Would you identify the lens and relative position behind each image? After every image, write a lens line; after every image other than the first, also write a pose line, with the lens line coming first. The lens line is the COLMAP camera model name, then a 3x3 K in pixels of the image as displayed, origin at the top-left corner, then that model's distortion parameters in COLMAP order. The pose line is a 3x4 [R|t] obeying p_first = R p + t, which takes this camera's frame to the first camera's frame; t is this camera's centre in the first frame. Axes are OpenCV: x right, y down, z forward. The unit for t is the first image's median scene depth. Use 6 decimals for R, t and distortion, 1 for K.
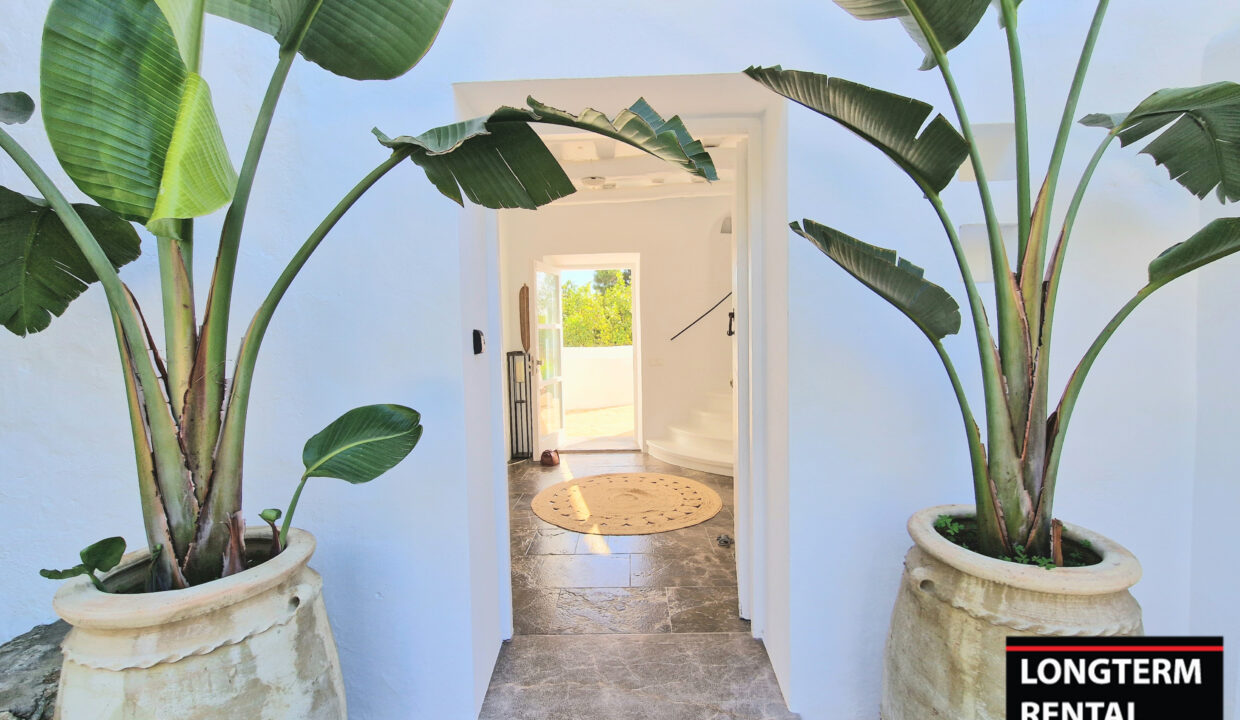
lens RADIAL K [[515.8, 0, 620.0], [0, 515.8, 360.0], [0, 0, 1]] dist [0.013954, -0.009054]
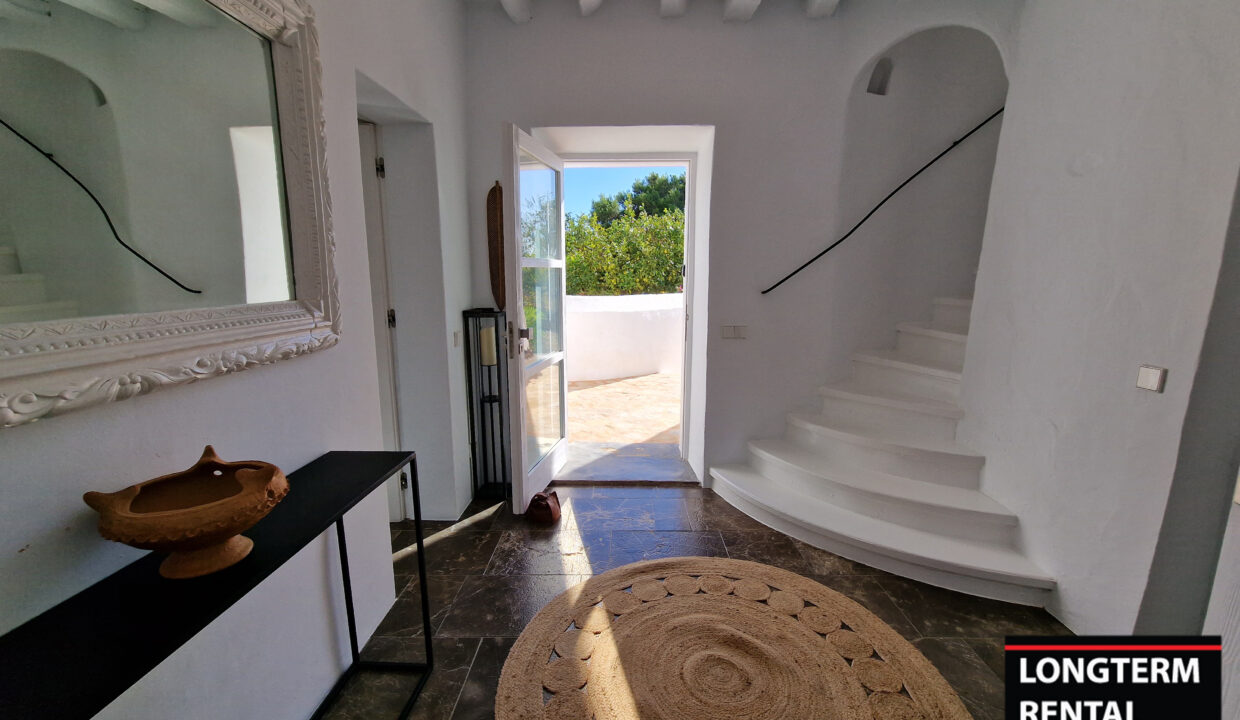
lens RADIAL K [[515.8, 0, 620.0], [0, 515.8, 360.0], [0, 0, 1]] dist [0.013954, -0.009054]
pose [[0.999625, 0.022044, 0.016272, -0.060959], [-0.023710, 0.993588, 0.110544, -0.025681], [-0.013731, -0.110888, 0.993738, 0.435184]]
